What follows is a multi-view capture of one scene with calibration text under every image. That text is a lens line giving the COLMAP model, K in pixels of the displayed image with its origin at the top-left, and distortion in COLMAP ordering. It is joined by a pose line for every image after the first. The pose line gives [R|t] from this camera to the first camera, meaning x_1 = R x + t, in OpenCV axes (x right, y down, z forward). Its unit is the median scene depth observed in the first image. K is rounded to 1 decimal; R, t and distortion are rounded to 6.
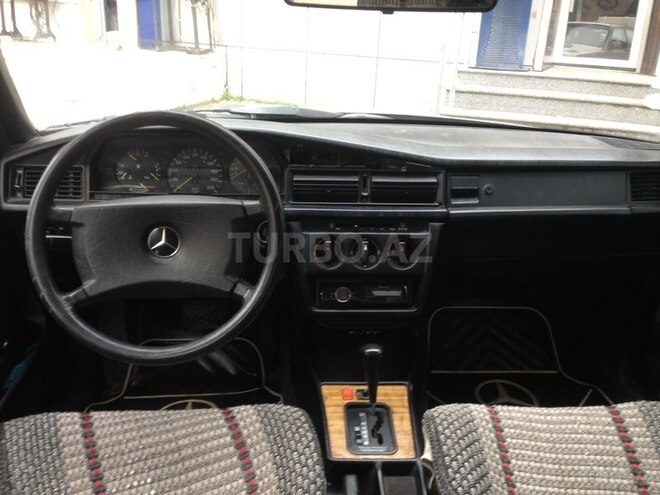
lens RADIAL K [[630.7, 0, 330.0], [0, 630.7, 247.5], [0, 0, 1]] dist [0.022478, 0.007091]
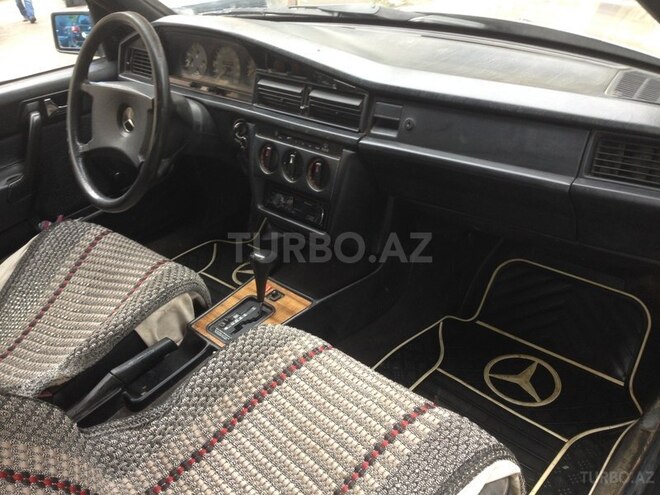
lens RADIAL K [[604.3, 0, 330.0], [0, 604.3, 247.5], [0, 0, 1]] dist [0.134924, -0.252847]
pose [[0.688503, 0.298448, -0.660979, 0.784804], [-0.172230, 0.952614, 0.250726, -0.121699], [0.704486, -0.058786, 0.707279, 0.332620]]
